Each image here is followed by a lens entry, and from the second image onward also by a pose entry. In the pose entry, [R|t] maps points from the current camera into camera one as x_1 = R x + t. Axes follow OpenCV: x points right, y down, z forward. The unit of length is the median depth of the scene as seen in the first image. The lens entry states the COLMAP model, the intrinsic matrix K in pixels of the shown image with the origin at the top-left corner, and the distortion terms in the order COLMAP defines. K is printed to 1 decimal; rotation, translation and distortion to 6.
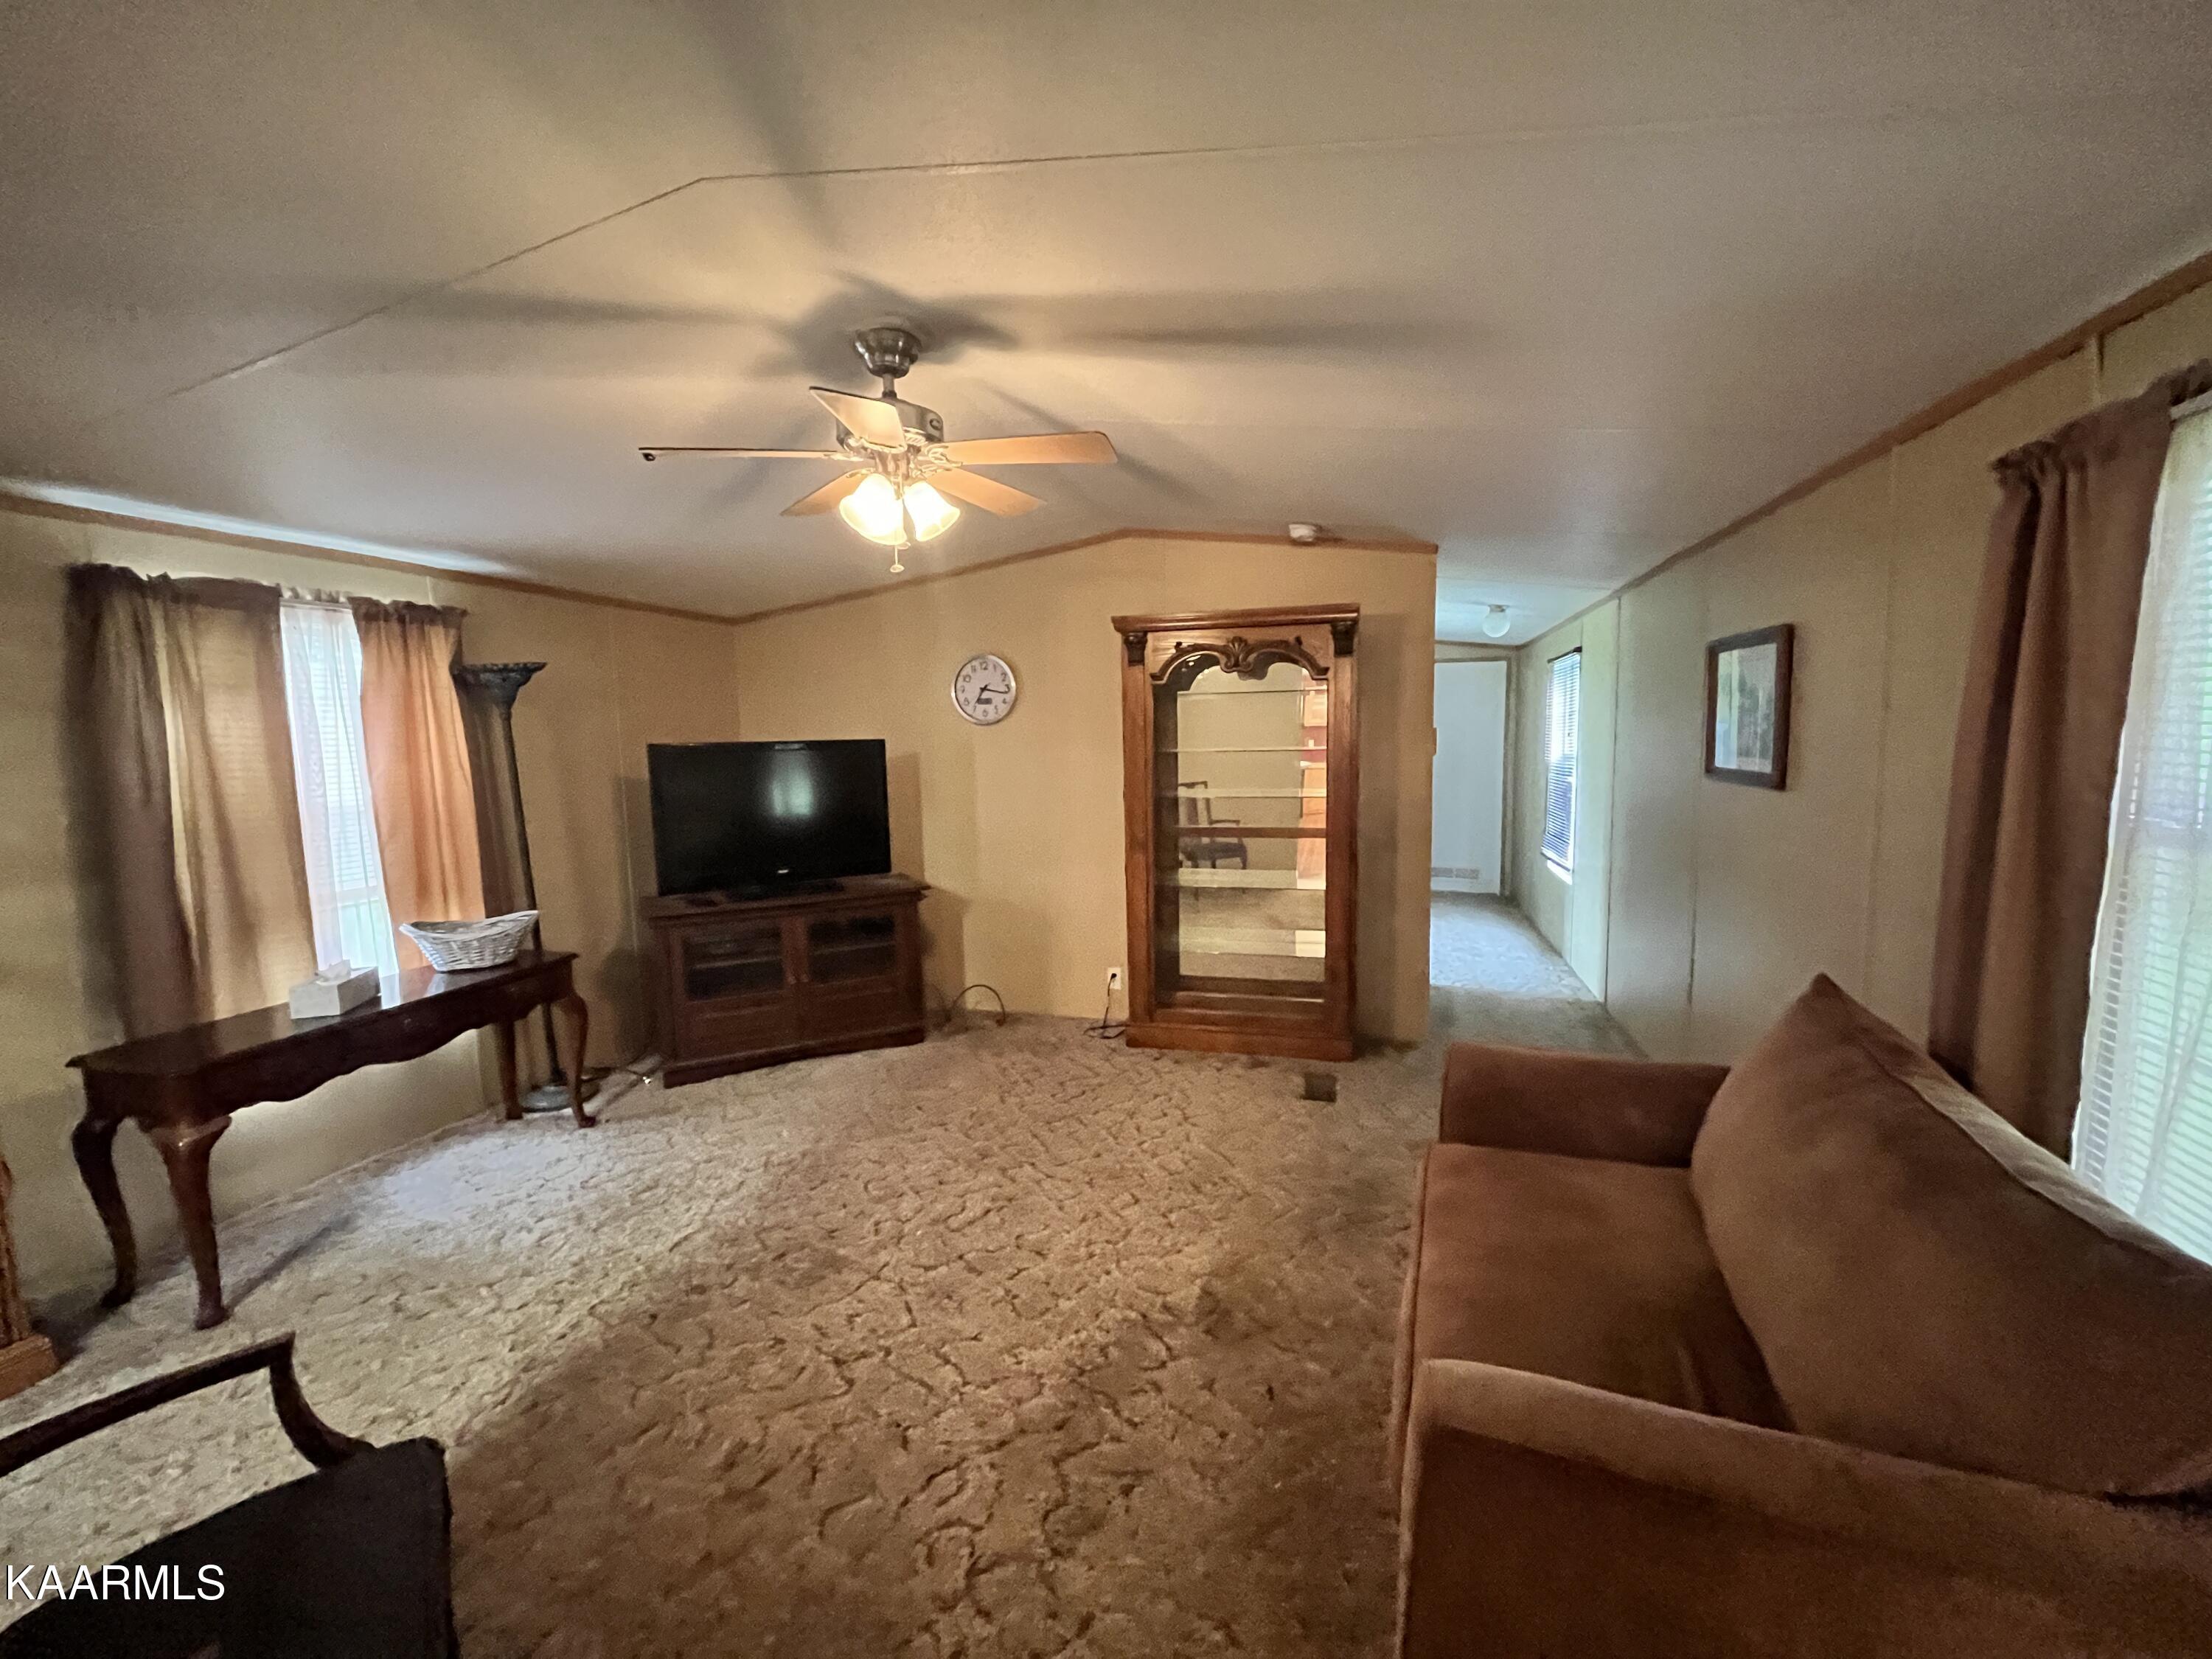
lens RADIAL K [[934.7, 0, 1112.8], [0, 934.7, 834.4], [0, 0, 1]] dist [0.007439, -0.000104]
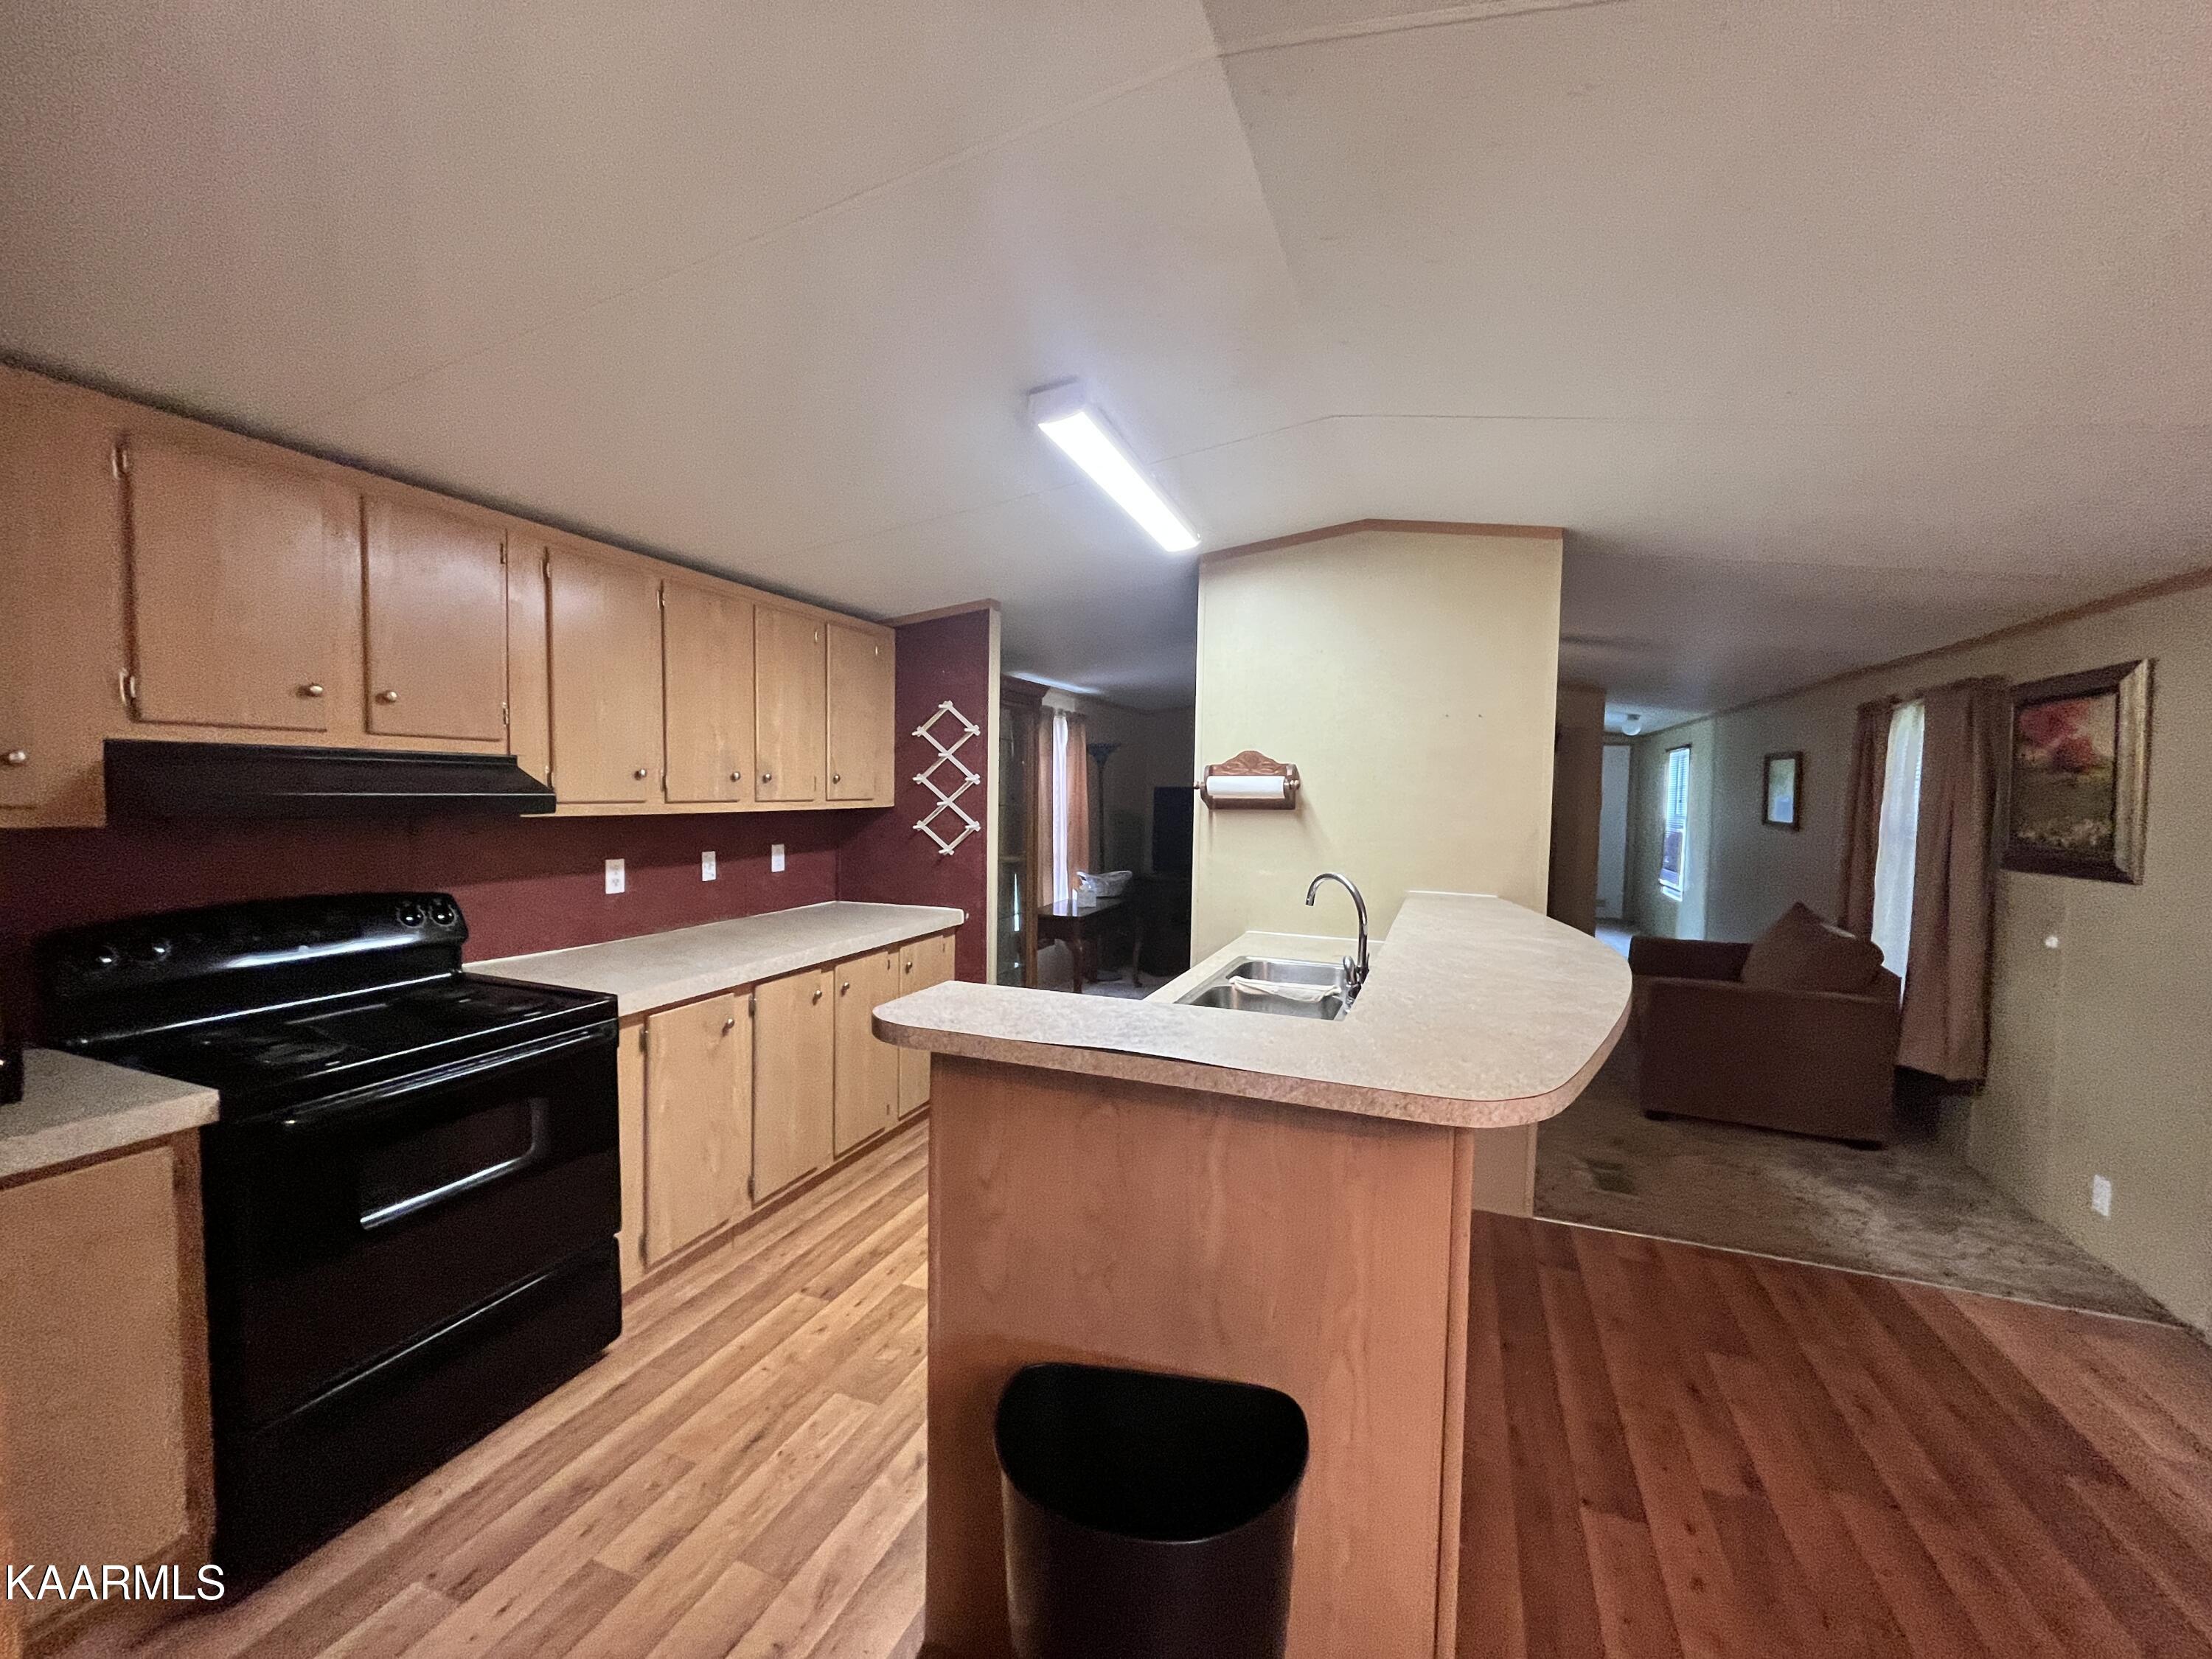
lens RADIAL K [[934.7, 0, 1113.6], [0, 934.7, 822.5], [0, 0, 1]] dist [0.007439, -0.000104]
pose [[0.996222, 0.032874, -0.080380, -0.492308], [-0.037759, 0.997482, -0.060033, 0.092111], [0.078204, 0.062841, 0.994955, -0.935544]]
